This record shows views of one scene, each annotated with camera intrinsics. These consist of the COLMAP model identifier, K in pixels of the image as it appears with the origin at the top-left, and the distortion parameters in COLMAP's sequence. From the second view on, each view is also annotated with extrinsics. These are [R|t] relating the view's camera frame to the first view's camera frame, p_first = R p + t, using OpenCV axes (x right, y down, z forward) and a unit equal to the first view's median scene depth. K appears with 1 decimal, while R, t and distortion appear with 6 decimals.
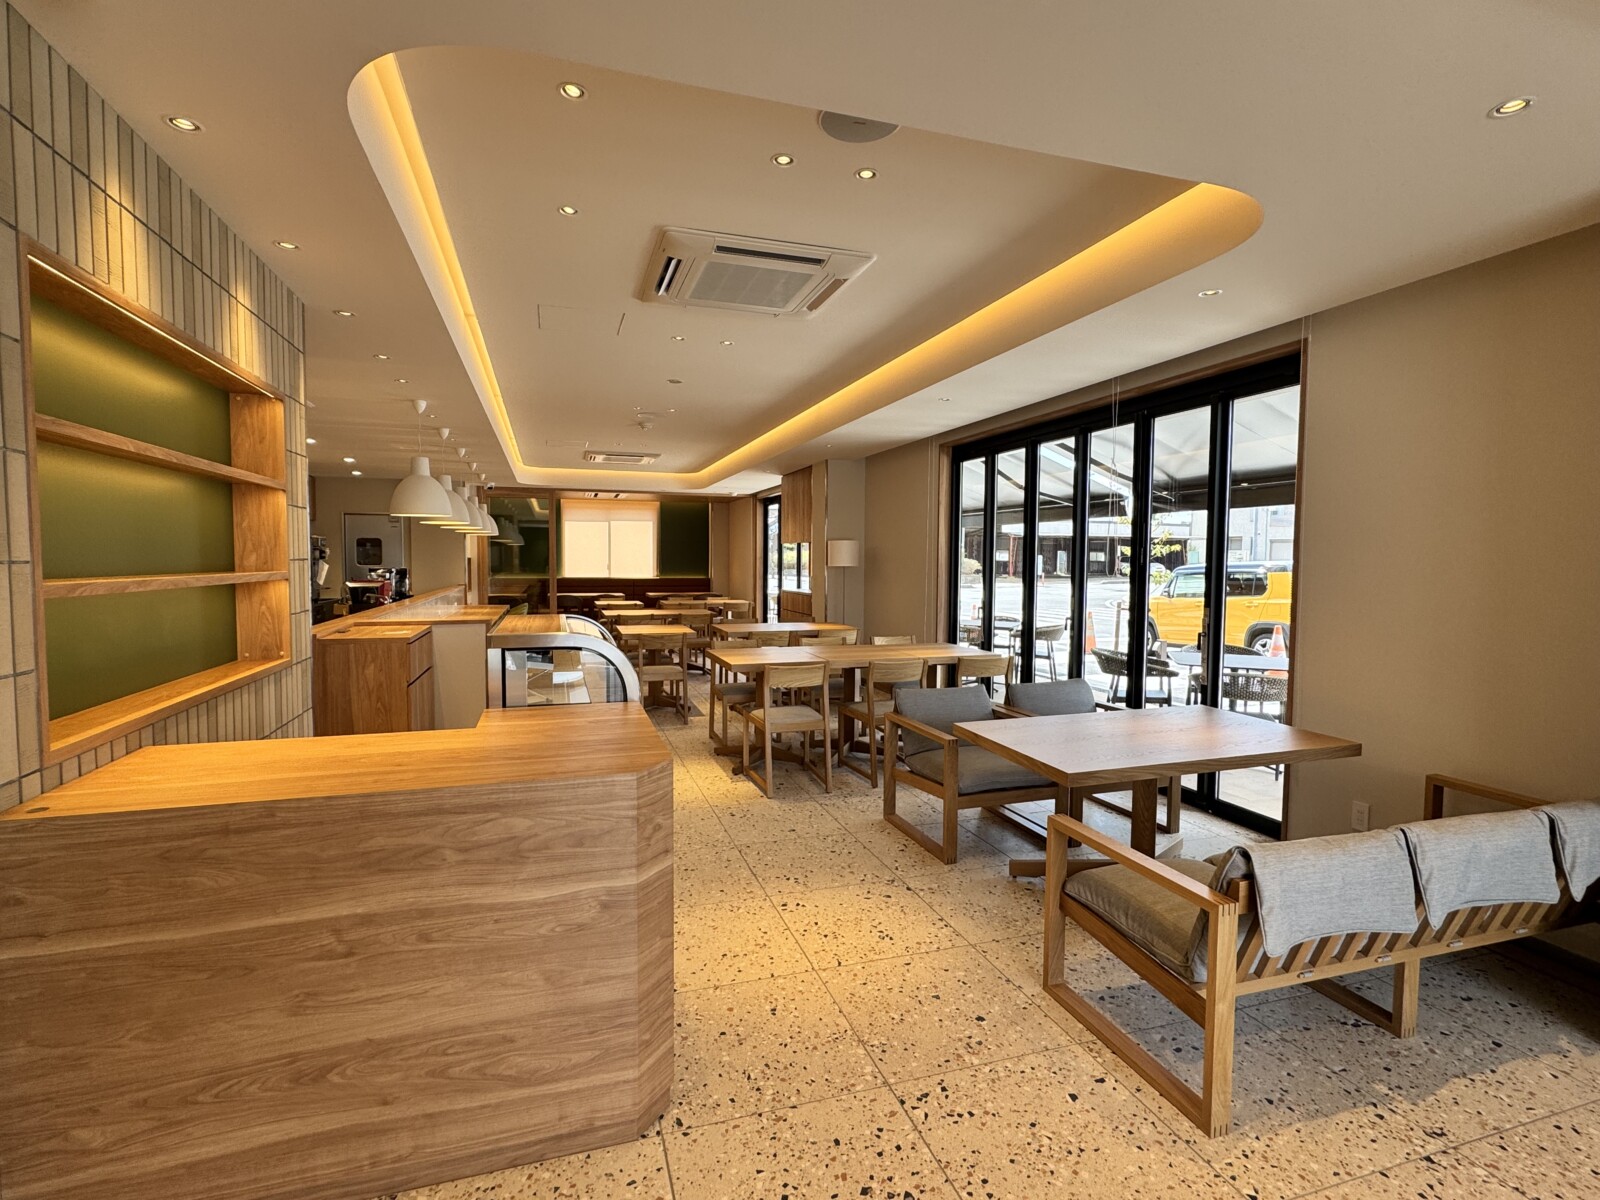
lens RADIAL K [[781.7, 0, 800.0], [0, 781.7, 600.0], [0, 0, 1]] dist [0.000704, 0.000039]
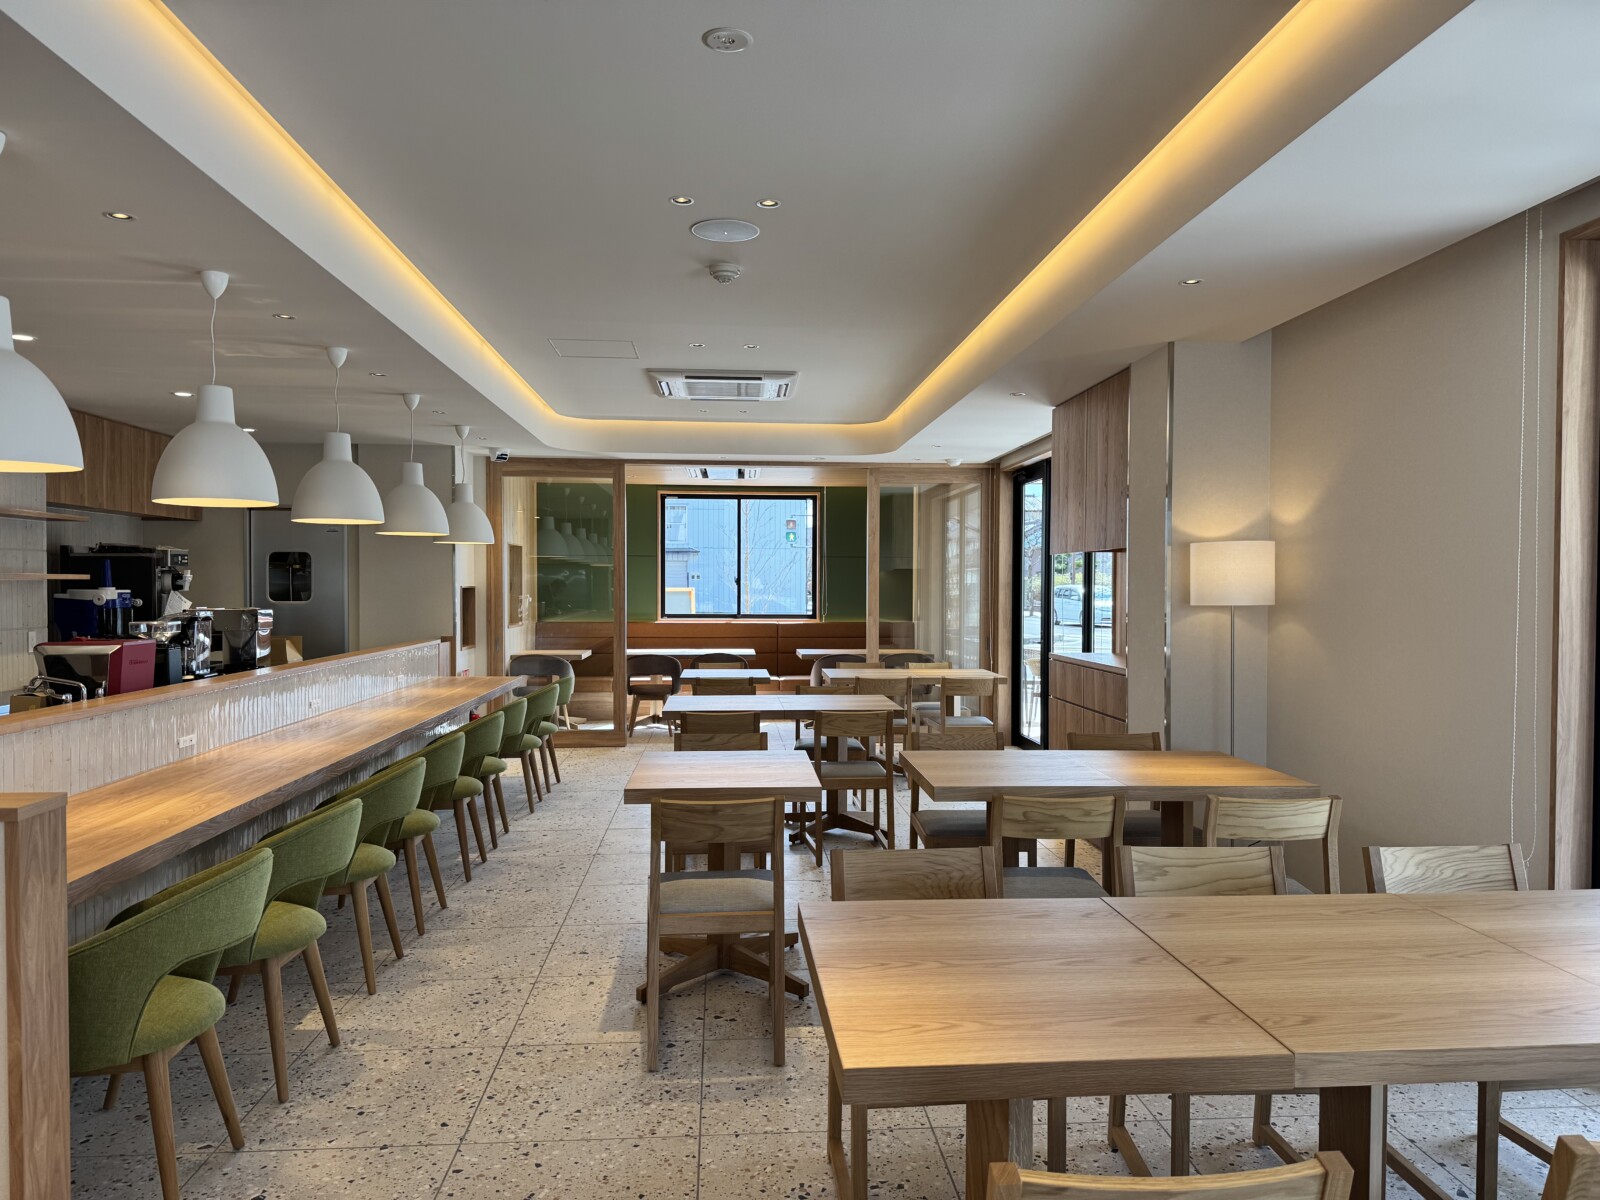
lens RADIAL K [[1103.2, 0, 800.0], [0, 1103.2, 600.0], [0, 0, 1]] dist [0.102904, -0.146603]
pose [[0.971368, 0.003088, -0.237560, -0.011551], [-0.012160, 0.999251, -0.036732, -0.019555], [0.237268, 0.038569, 0.970678, 0.310535]]
